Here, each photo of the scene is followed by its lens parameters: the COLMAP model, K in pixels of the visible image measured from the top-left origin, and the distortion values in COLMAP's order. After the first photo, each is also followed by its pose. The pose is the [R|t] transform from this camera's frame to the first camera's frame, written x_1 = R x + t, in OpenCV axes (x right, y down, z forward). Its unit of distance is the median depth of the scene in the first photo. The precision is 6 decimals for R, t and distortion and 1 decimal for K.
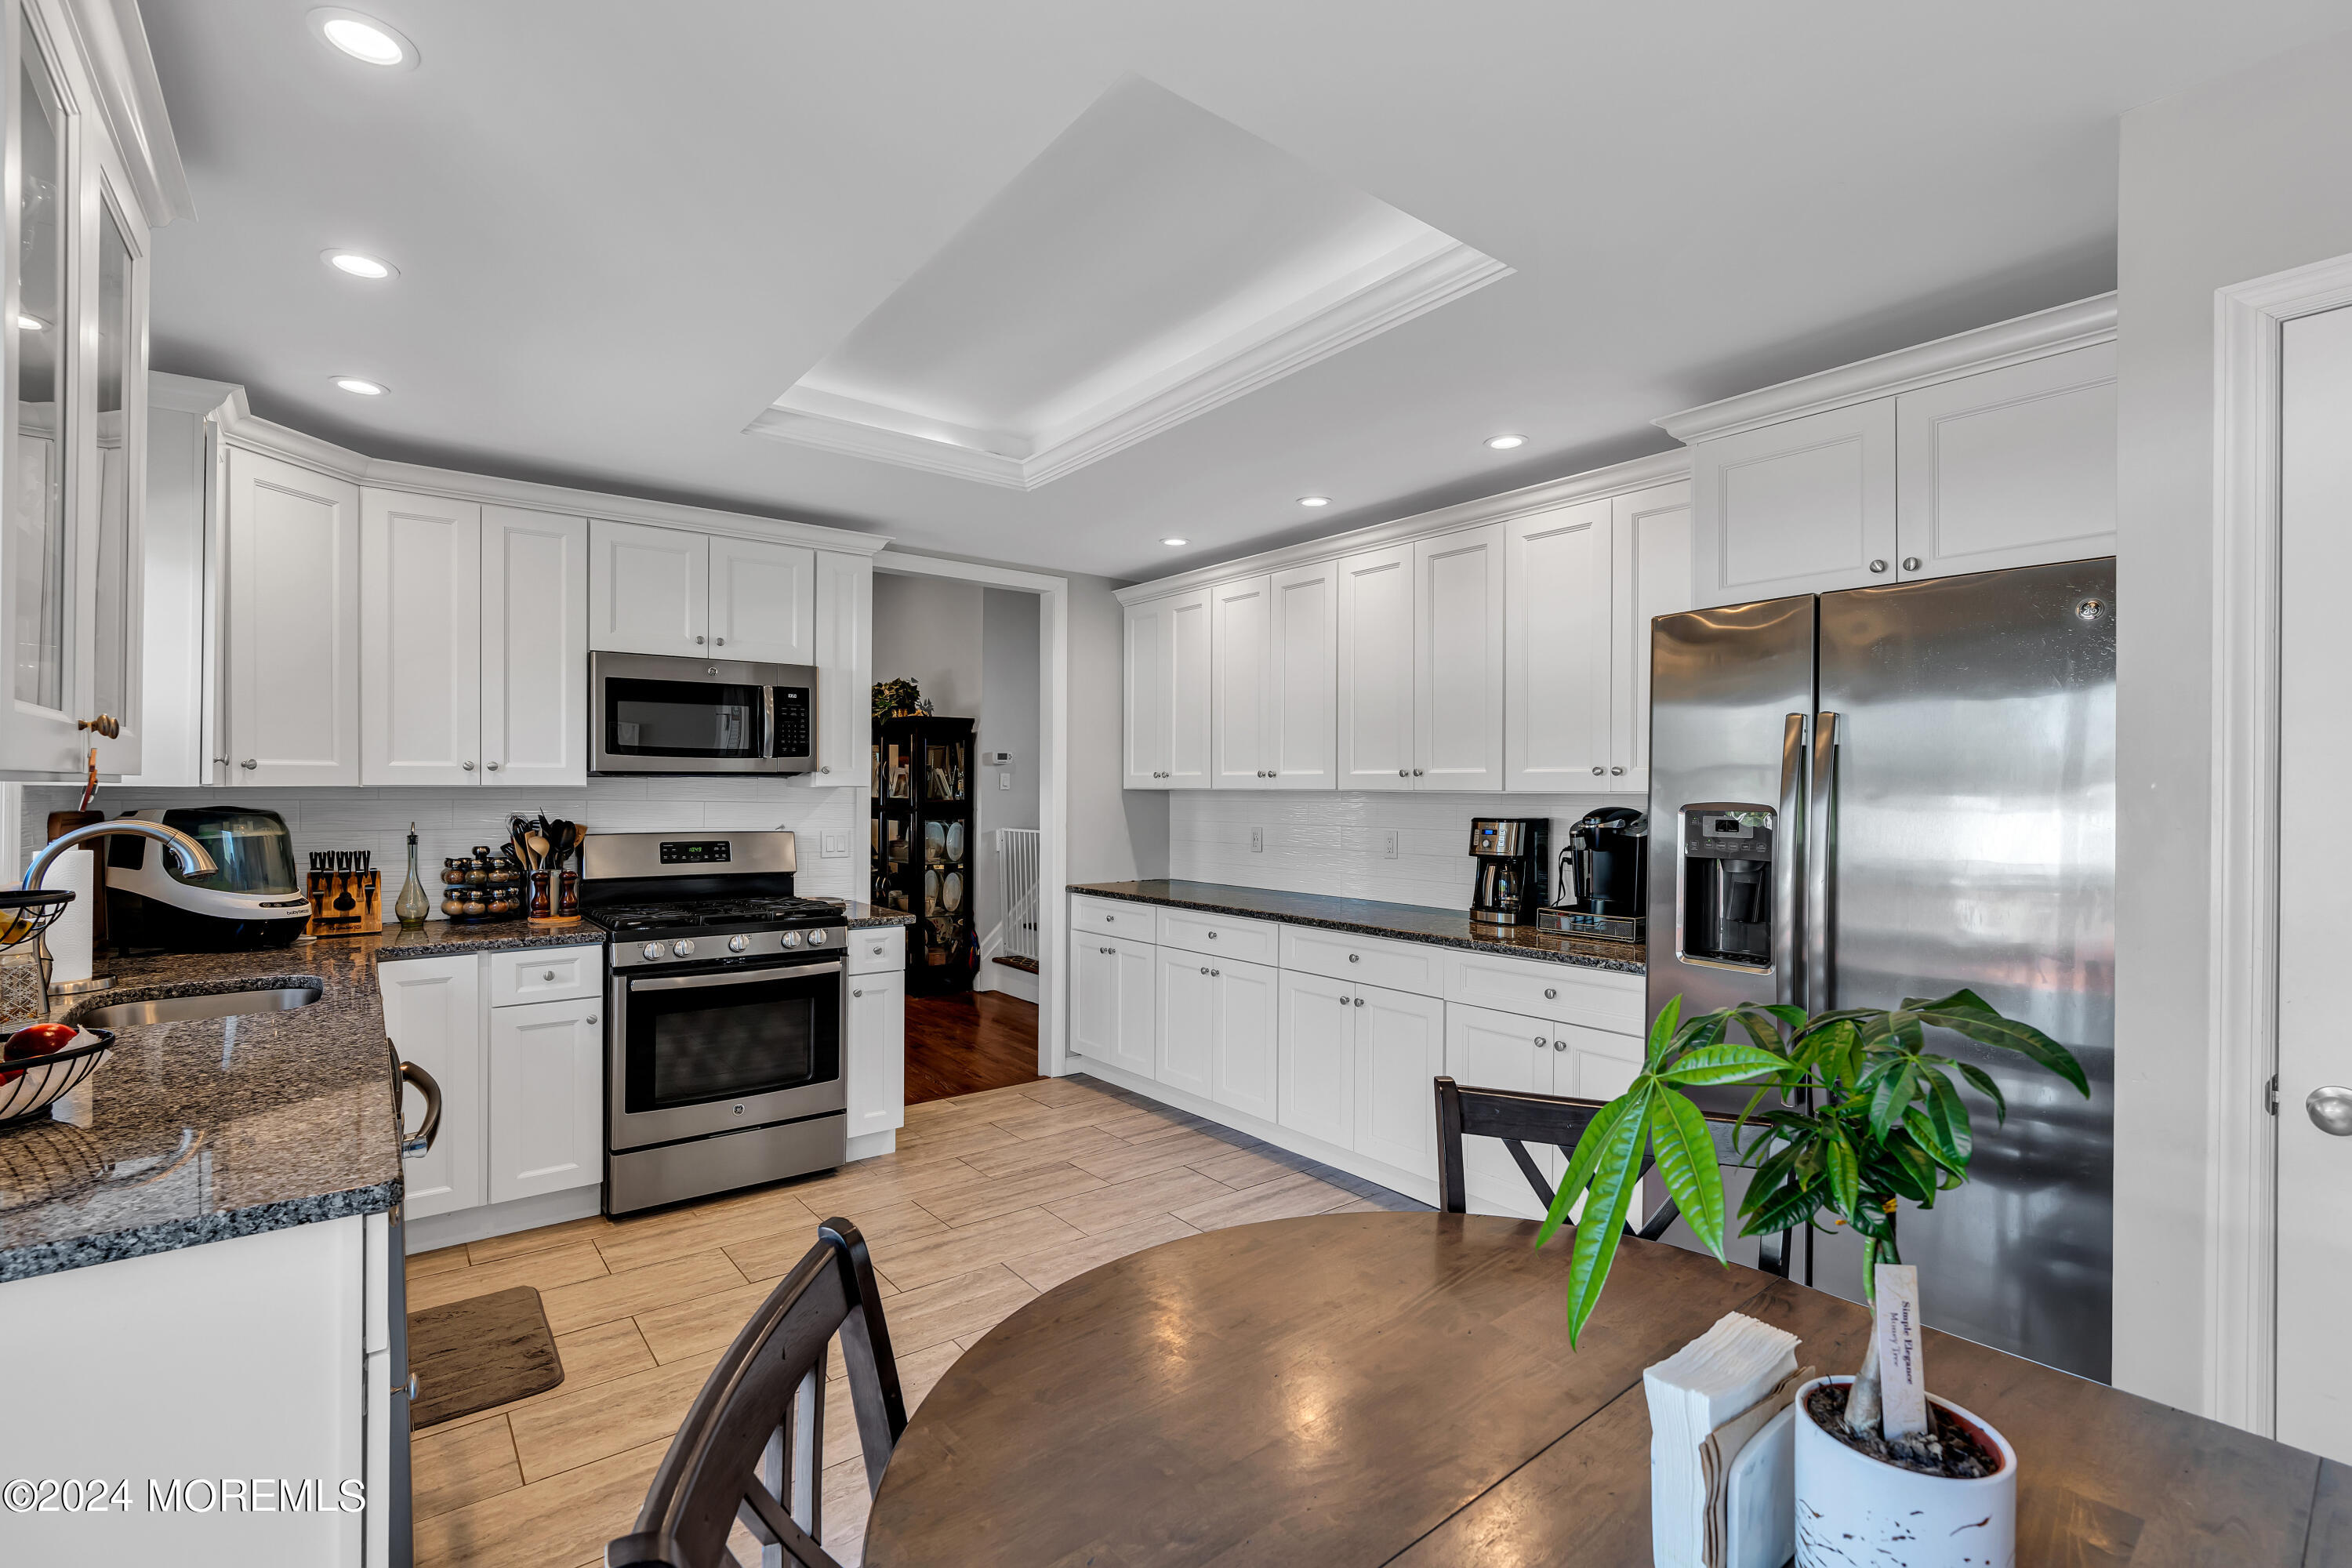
lens RADIAL K [[1056.6, 0, 1182.3], [0, 1056.6, 791.8], [0, 0, 1]] dist [-0.010341, 0.004903]
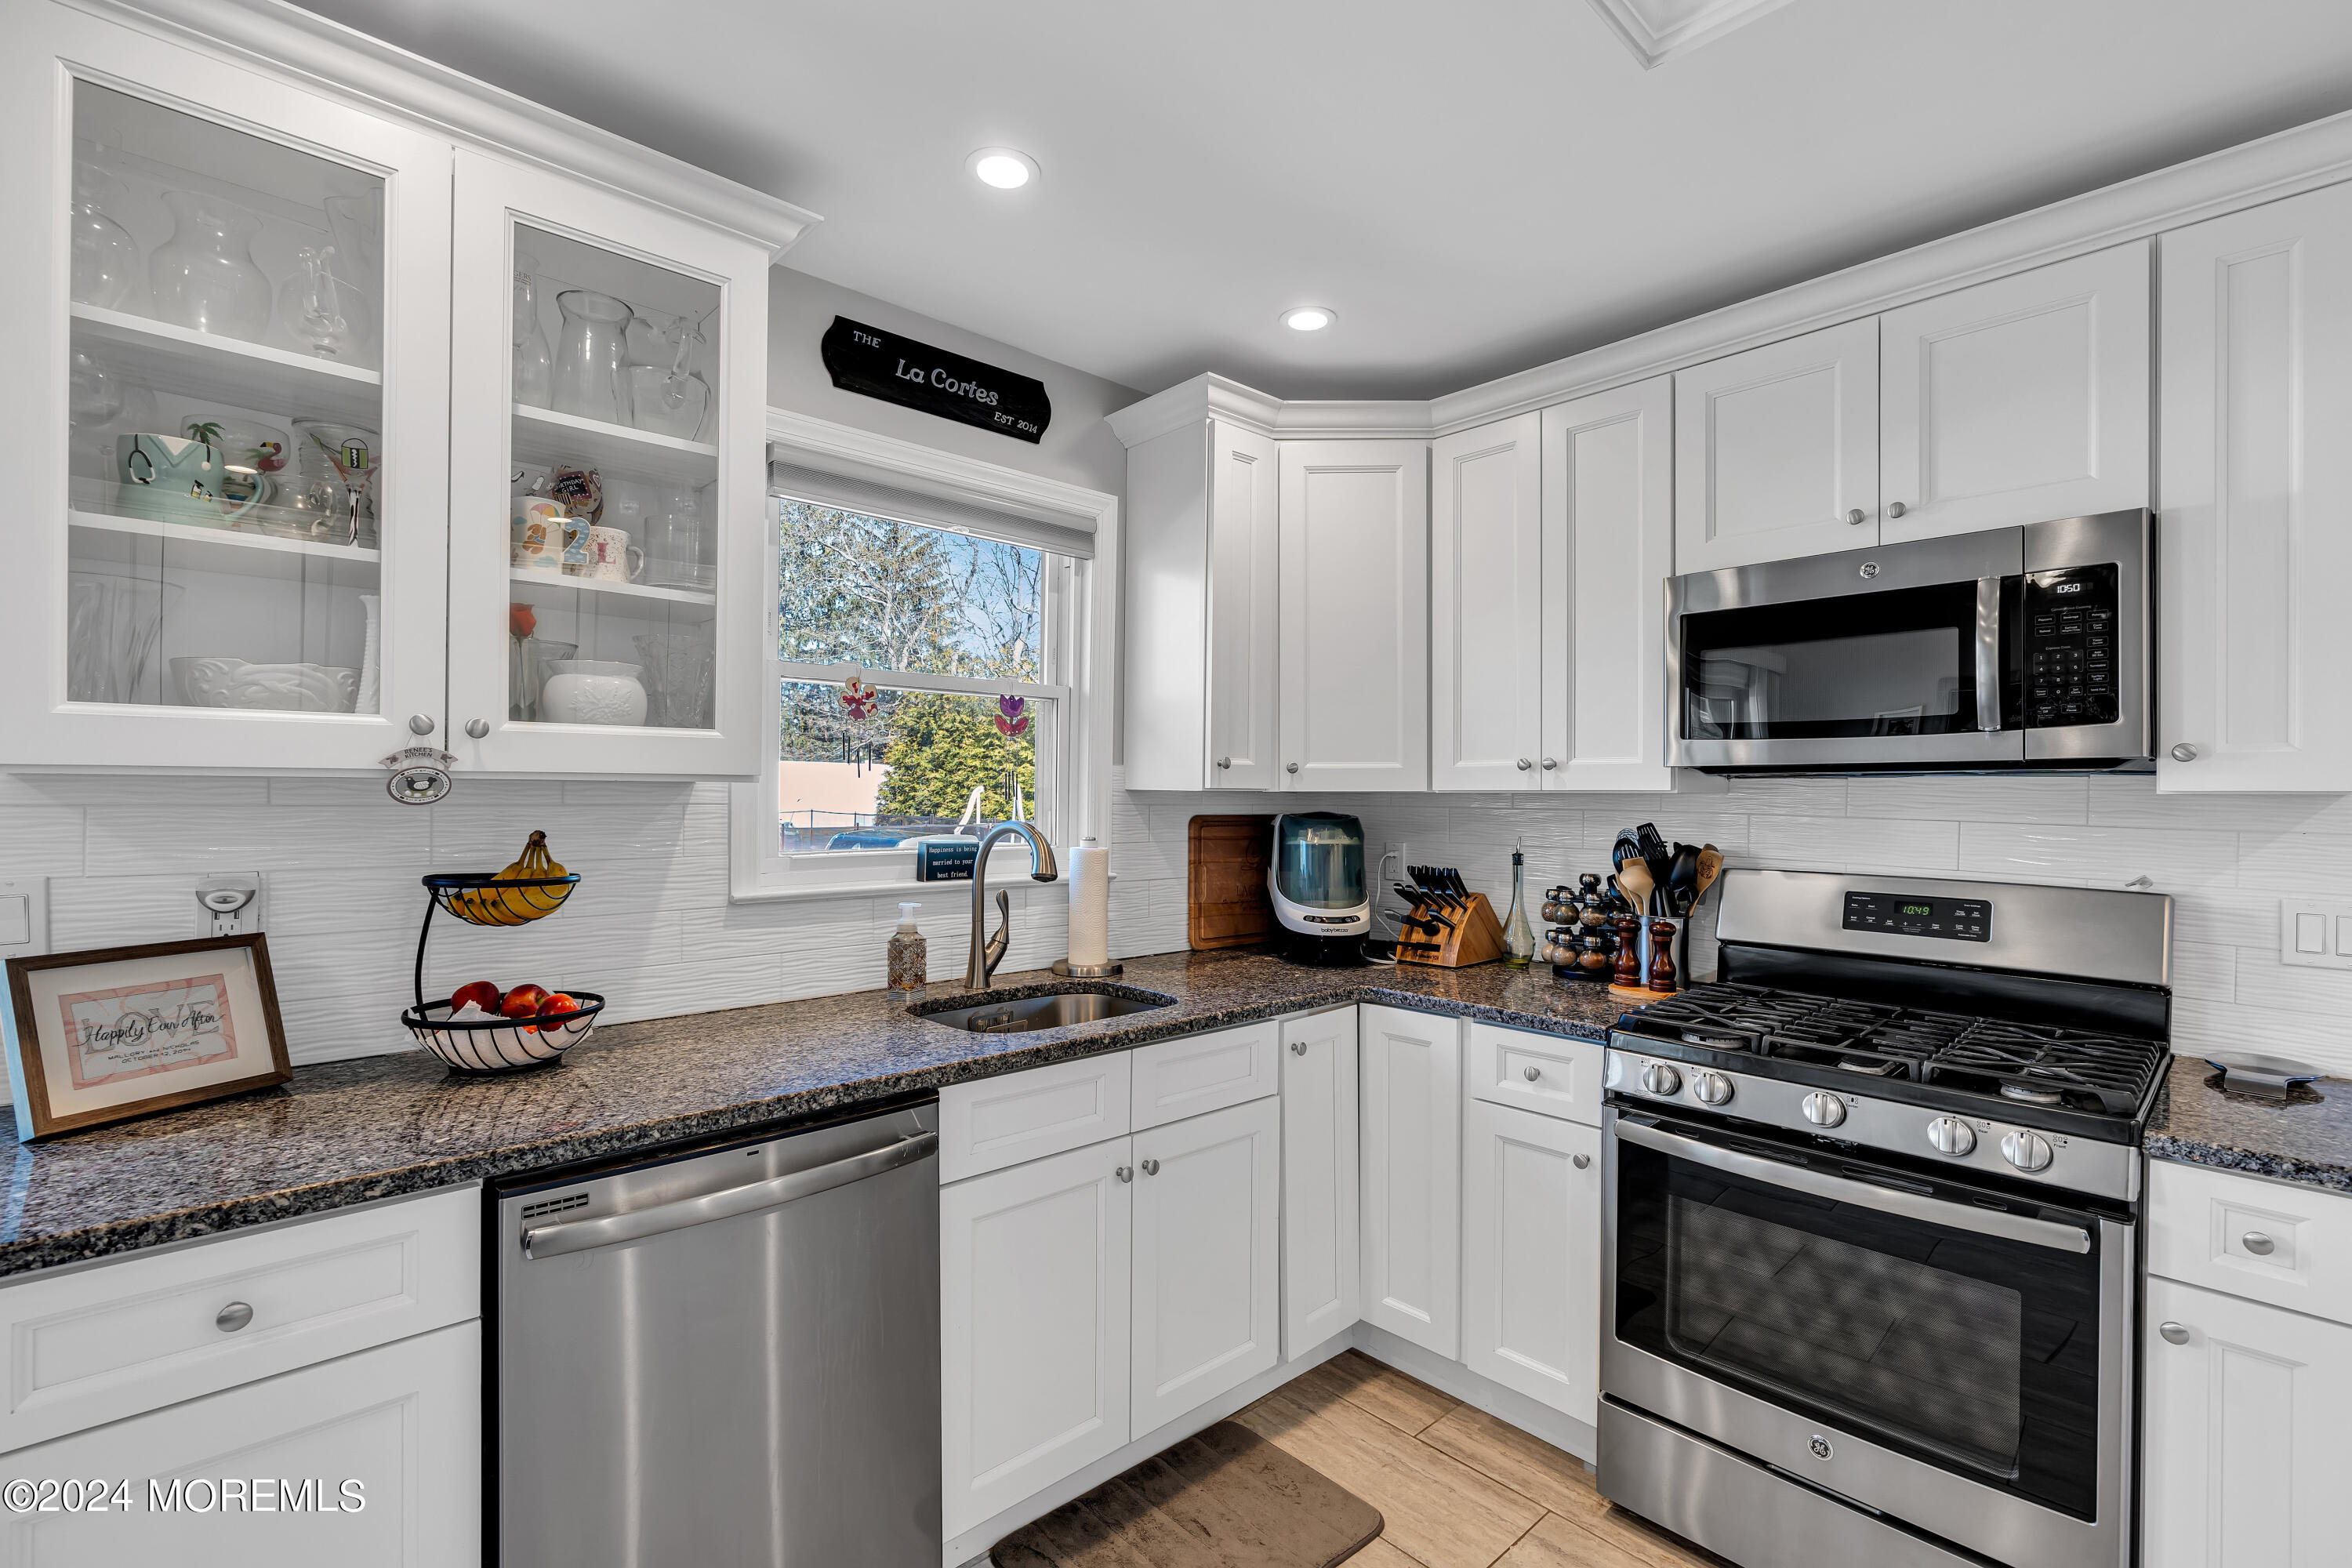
lens RADIAL K [[1056.6, 0, 1182.3], [0, 1056.6, 791.8], [0, 0, 1]] dist [-0.010341, 0.004903]
pose [[0.086027, -0.004313, -0.996283, 0.045161], [-0.009613, 0.999940, -0.005159, 0.000844], [0.996246, 0.010021, 0.085981, 0.677071]]
